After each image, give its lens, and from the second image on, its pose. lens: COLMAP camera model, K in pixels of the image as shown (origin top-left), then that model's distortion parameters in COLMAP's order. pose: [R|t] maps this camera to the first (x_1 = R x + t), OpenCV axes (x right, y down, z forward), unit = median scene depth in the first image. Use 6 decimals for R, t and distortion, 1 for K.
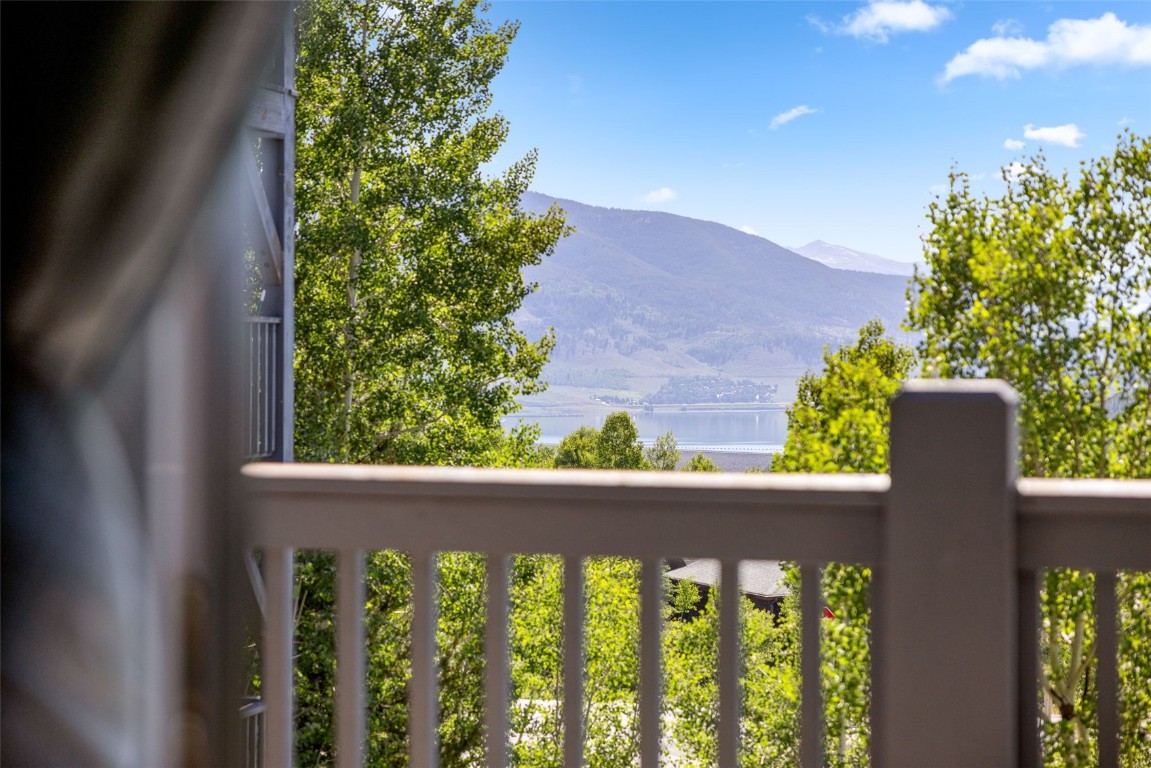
lens RADIAL K [[2292.2, 0, 575.5], [0, 2292.2, 384.0], [0, 0, 1]] dist [-0.298161, 7.226674]
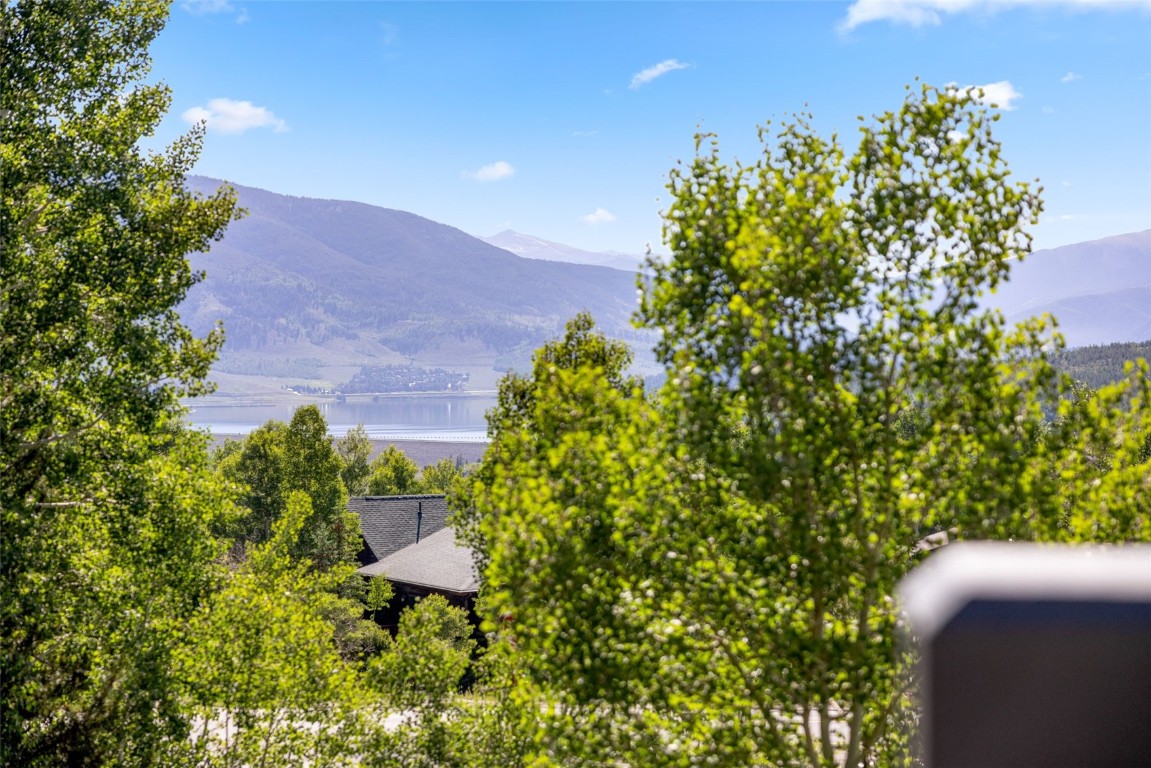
lens RADIAL K [[2055.1, 0, 575.5], [0, 2055.1, 384.0], [0, 0, 1]] dist [-0.001214, 0.040488]
pose [[0.989991, -0.007416, 0.140934, 0.013271], [0.006002, 0.999927, 0.010453, -0.007779], [-0.141002, -0.009503, 0.989964, 0.186875]]
